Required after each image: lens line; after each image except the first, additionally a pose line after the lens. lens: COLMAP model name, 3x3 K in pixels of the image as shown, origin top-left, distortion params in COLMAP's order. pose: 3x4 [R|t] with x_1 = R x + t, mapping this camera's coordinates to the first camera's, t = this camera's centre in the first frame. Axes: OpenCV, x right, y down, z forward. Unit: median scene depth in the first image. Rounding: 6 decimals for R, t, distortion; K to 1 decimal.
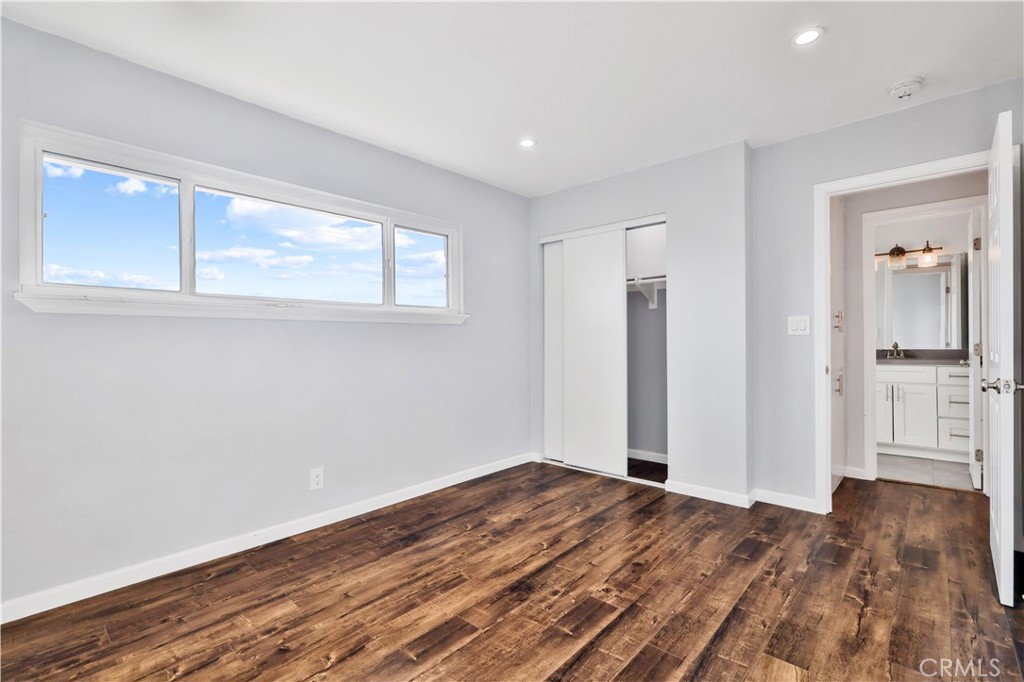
lens RADIAL K [[459.5, 0, 508.9], [0, 459.5, 340.7], [0, 0, 1]] dist [0.000081, -0.000919]
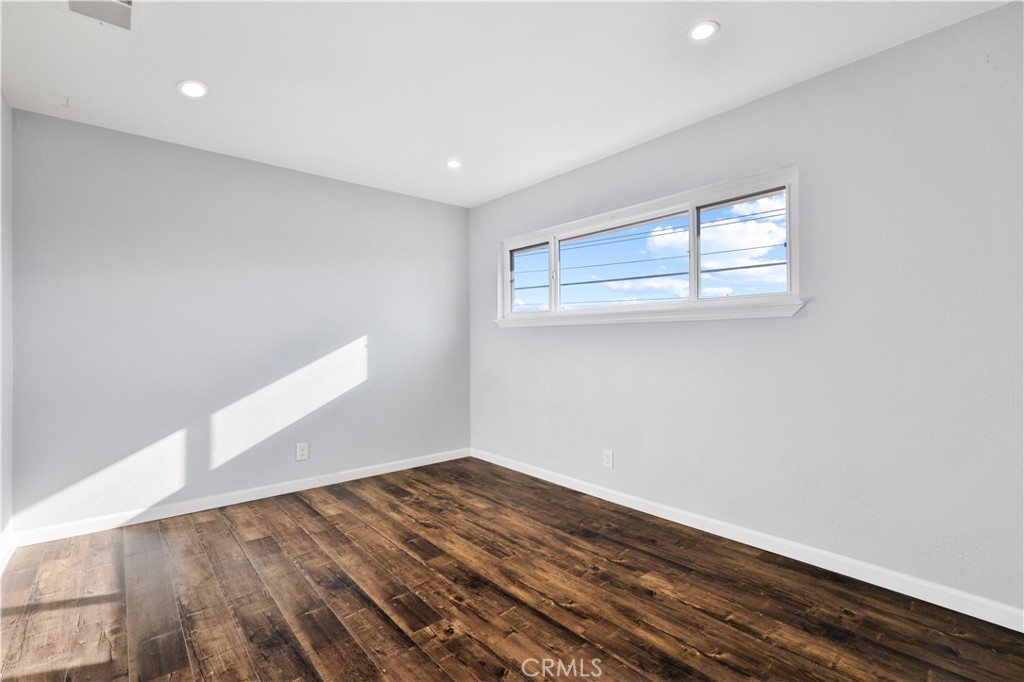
lens RADIAL K [[459.5, 0, 508.8], [0, 459.5, 341.0], [0, 0, 1]] dist [0.000081, -0.000919]
pose [[-0.118059, 0.007722, -0.992977, 0.979844], [0.004850, 0.999962, 0.007199, -0.012243], [0.992995, -0.003966, -0.118092, 1.124891]]
